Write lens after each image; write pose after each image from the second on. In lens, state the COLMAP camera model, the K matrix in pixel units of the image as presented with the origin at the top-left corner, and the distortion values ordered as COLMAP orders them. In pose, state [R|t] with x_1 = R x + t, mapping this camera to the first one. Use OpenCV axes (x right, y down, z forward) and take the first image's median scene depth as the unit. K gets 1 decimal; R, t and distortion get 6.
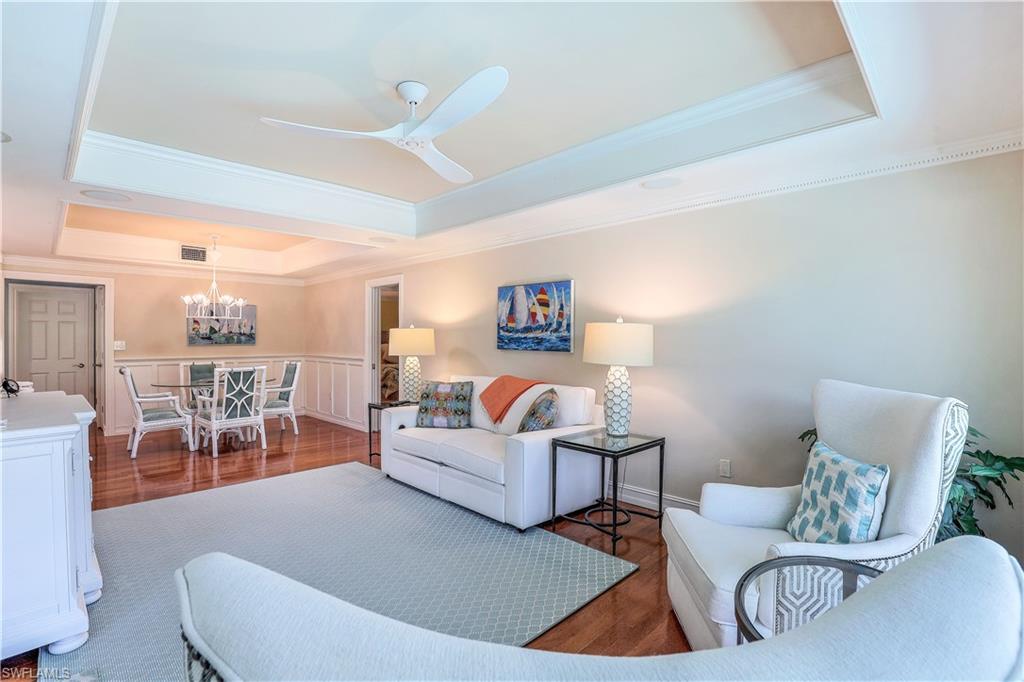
lens RADIAL K [[473.9, 0, 518.6], [0, 473.9, 339.7], [0, 0, 1]] dist [-0.021473, 0.000815]
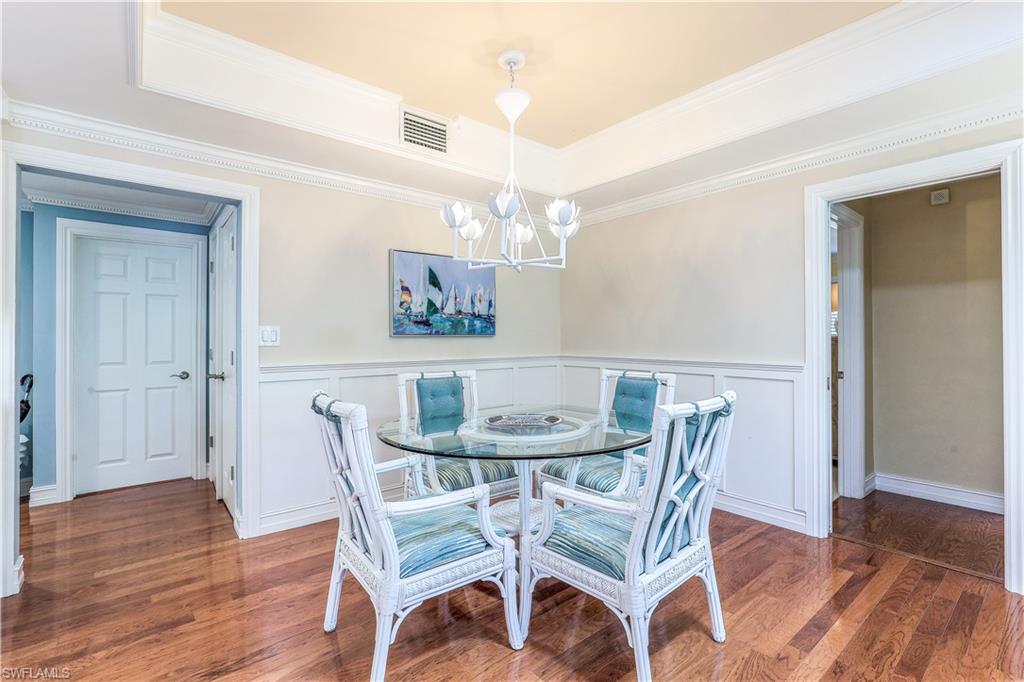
lens RADIAL K [[473.9, 0, 527.8], [0, 473.9, 334.5], [0, 0, 1]] dist [-0.021473, 0.000815]
pose [[0.995162, -0.003083, -0.098202, -0.546934], [0.002019, 0.999938, -0.010933, 0.016389], [0.098229, 0.010682, 0.995106, 0.555521]]
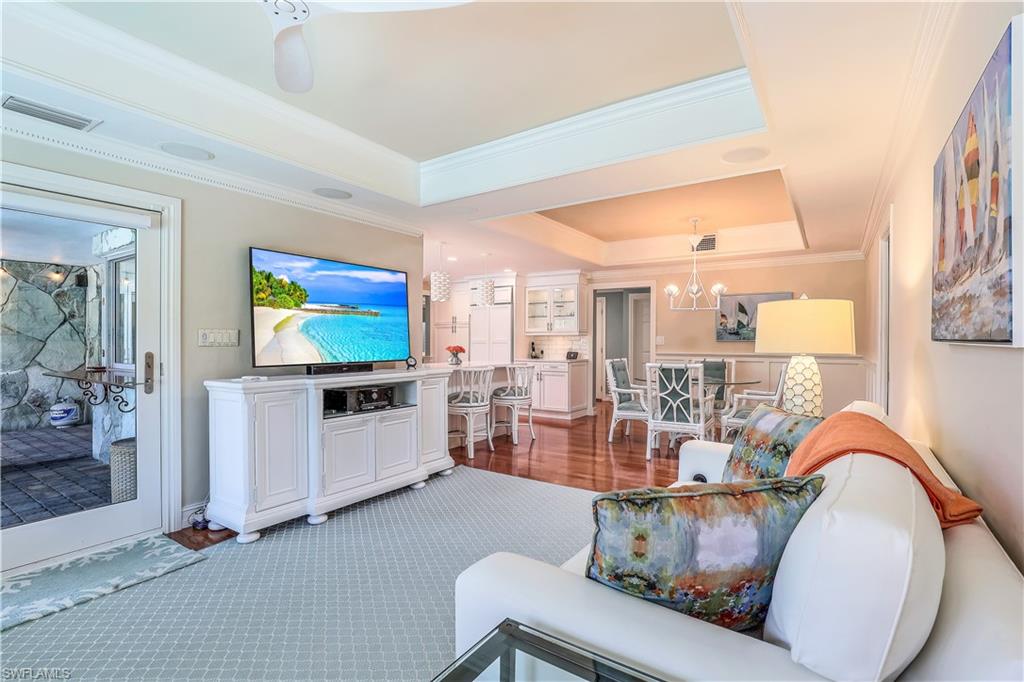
lens RADIAL K [[473.9, 0, 512.0], [0, 473.9, 346.1], [0, 0, 1]] dist [-0.021473, 0.000815]
pose [[0.170495, 0.011607, -0.985290, 0.176046], [-0.005480, 0.999926, 0.010831, 0.015280], [0.985343, 0.003552, 0.170546, 0.456795]]
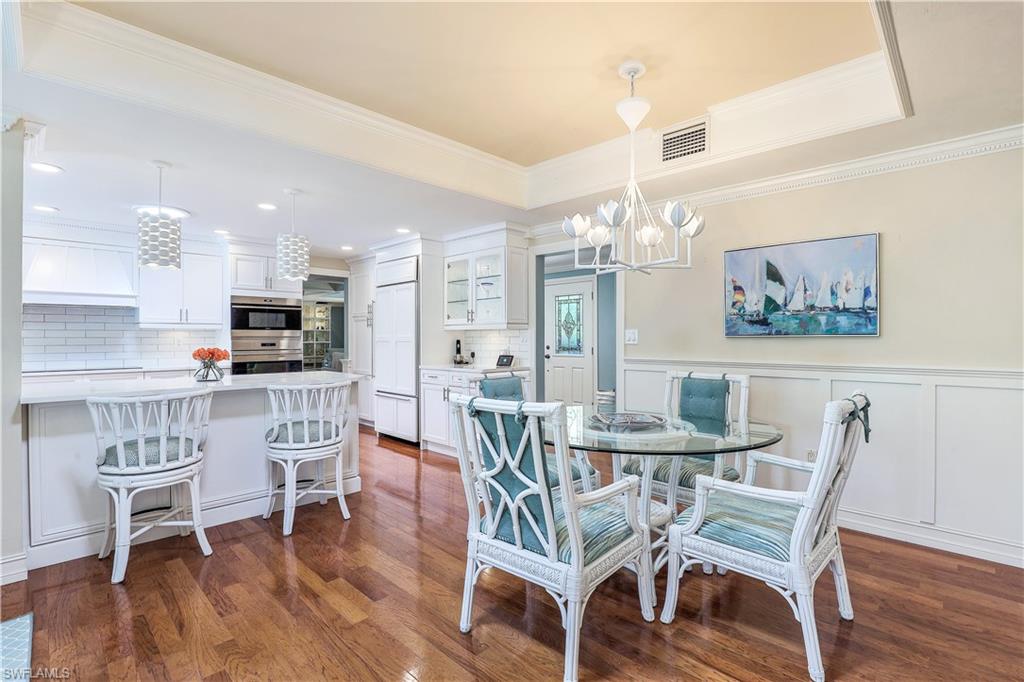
lens RADIAL K [[473.9, 0, 515.3], [0, 473.9, 339.2], [0, 0, 1]] dist [-0.021473, 0.000815]
pose [[0.000200, 0.003217, -0.999995, -0.216085], [-0.002092, 0.999993, 0.003216, 0.013748], [0.999998, 0.002091, 0.000207, 0.824801]]
